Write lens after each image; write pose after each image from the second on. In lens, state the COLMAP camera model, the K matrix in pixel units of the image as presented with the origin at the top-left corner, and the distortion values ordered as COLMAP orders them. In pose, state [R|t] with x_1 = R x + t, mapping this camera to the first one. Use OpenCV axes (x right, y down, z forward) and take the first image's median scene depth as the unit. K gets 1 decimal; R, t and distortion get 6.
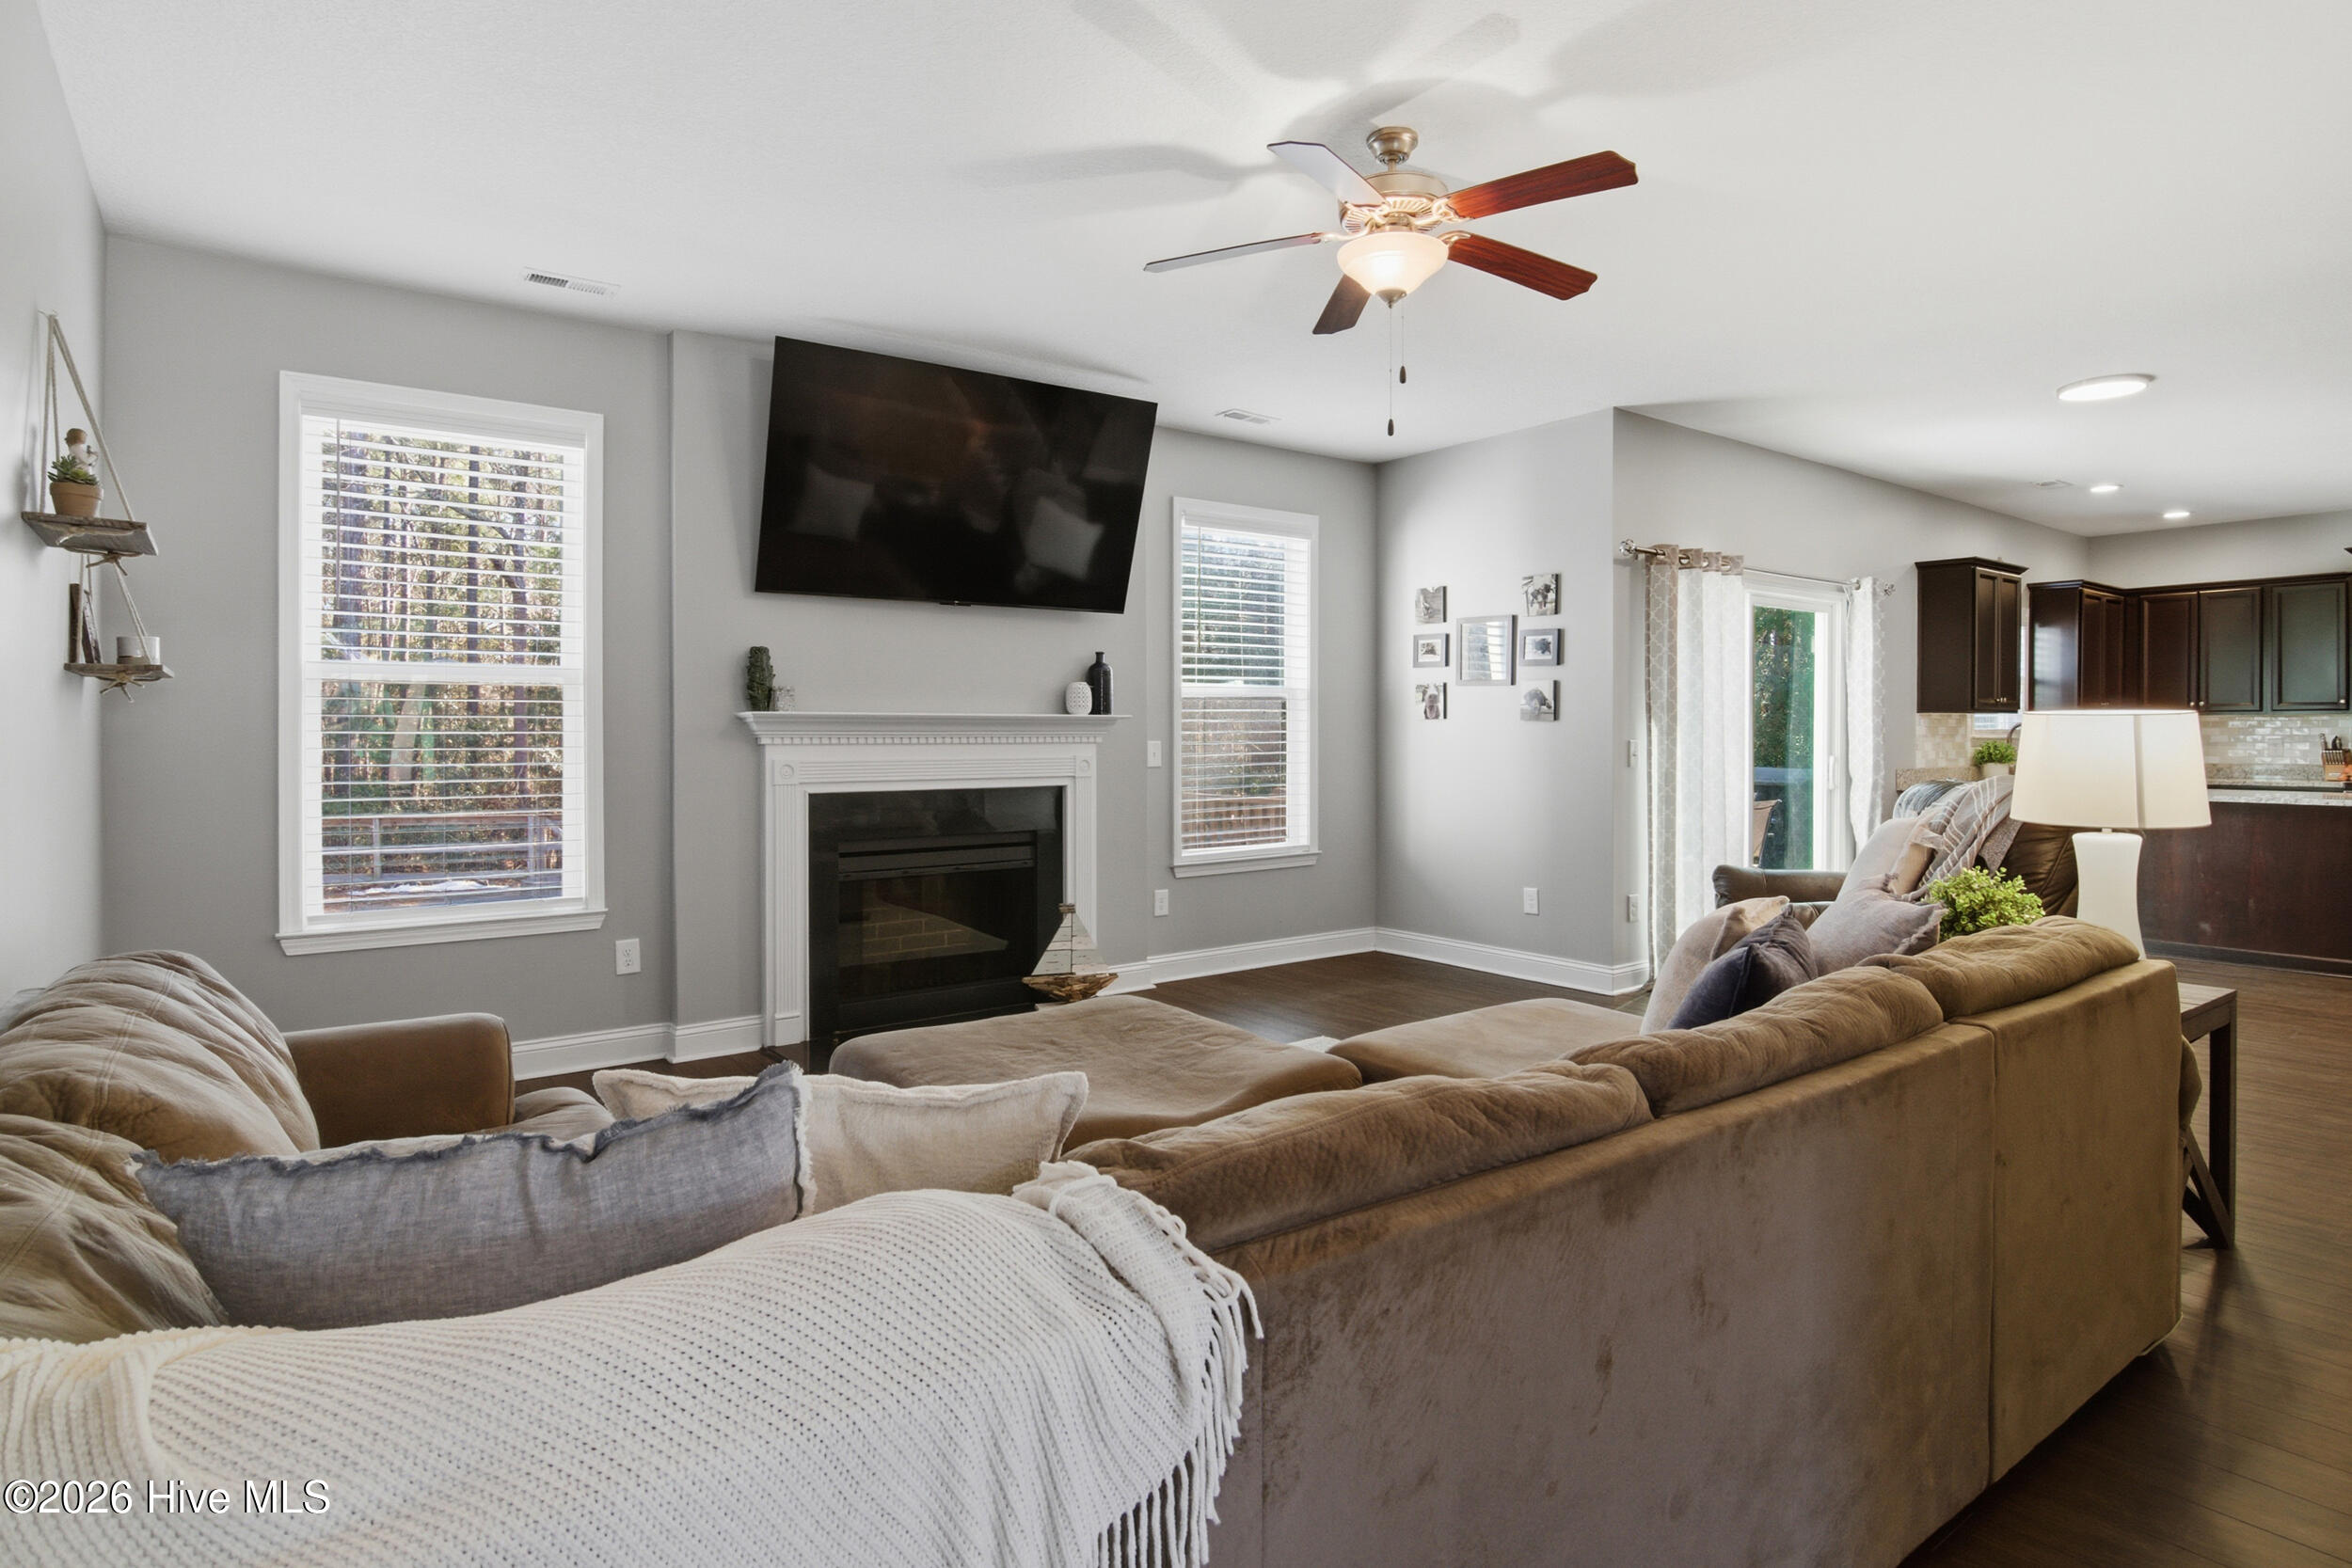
lens RADIAL K [[1255.4, 0, 1184.8], [0, 1255.4, 727.0], [0, 0, 1]] dist [-0.006025, -0.004069]
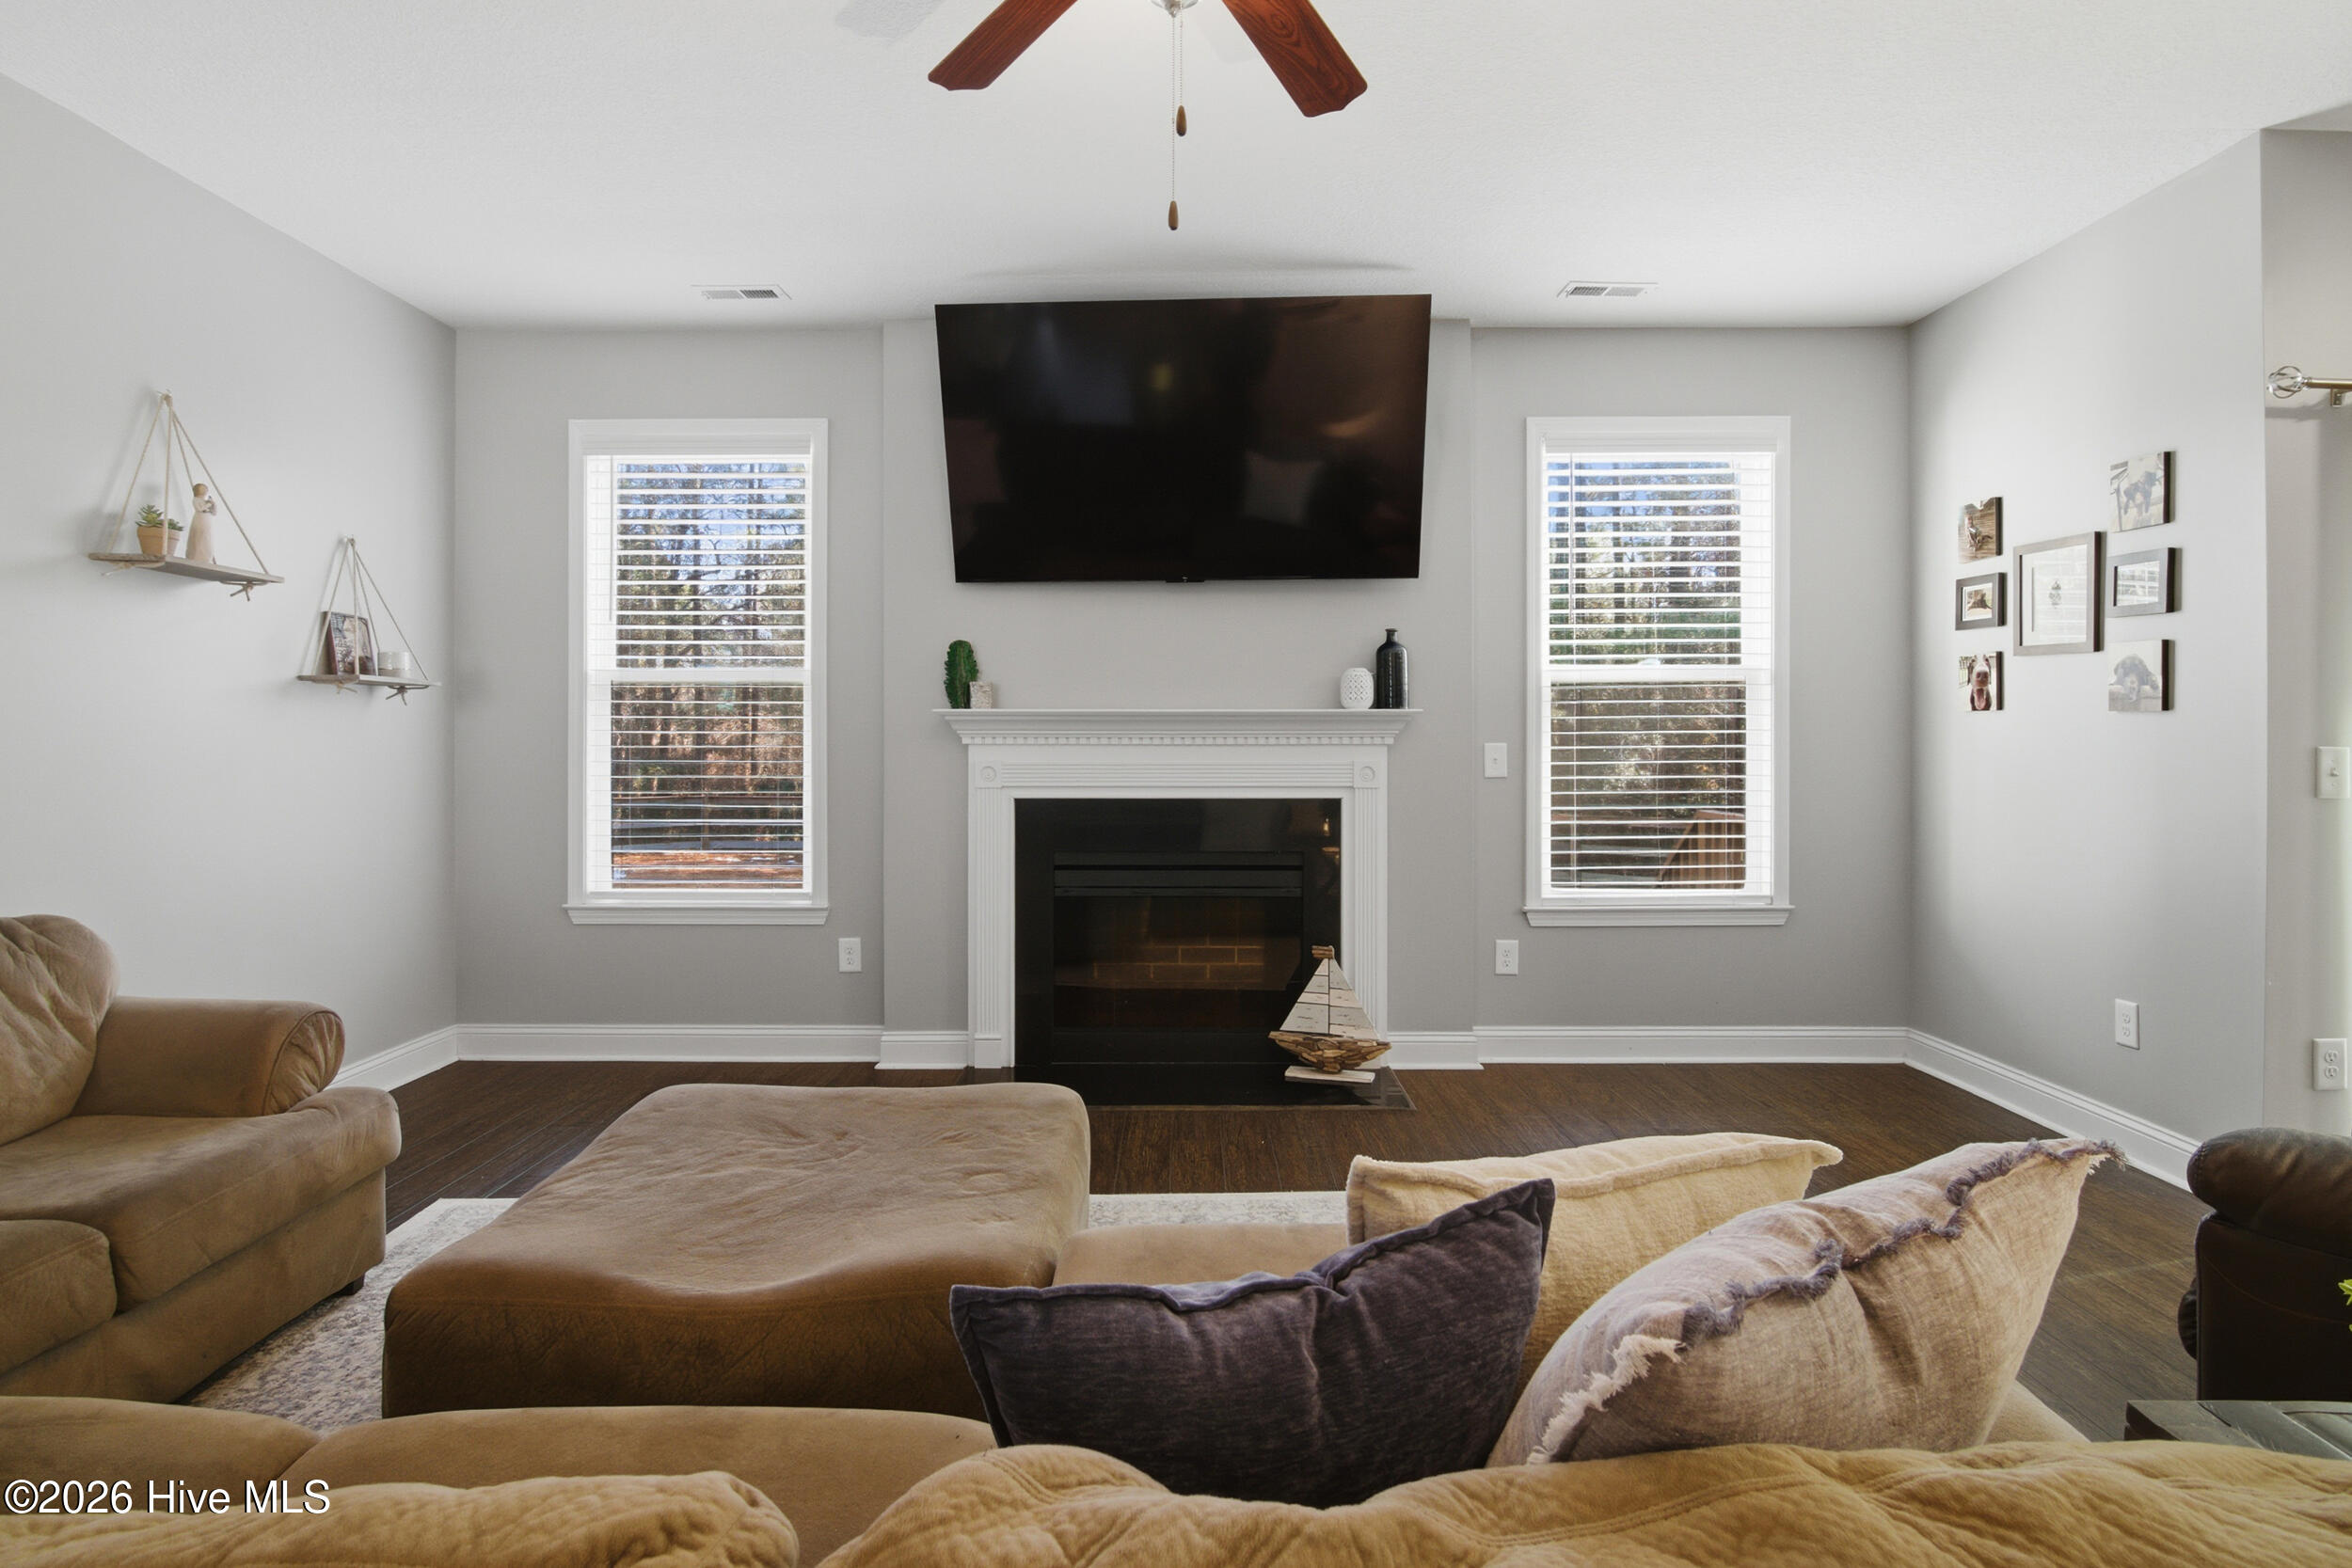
lens RADIAL K [[1255.4, 0, 1148.9], [0, 1255.4, 727.1], [0, 0, 1]] dist [-0.006025, -0.004069]
pose [[0.789959, -0.002146, -0.613156, 0.294431], [0.002100, 0.999997, -0.000794, 0.001884], [0.613156, -0.000660, 0.789962, 0.290477]]
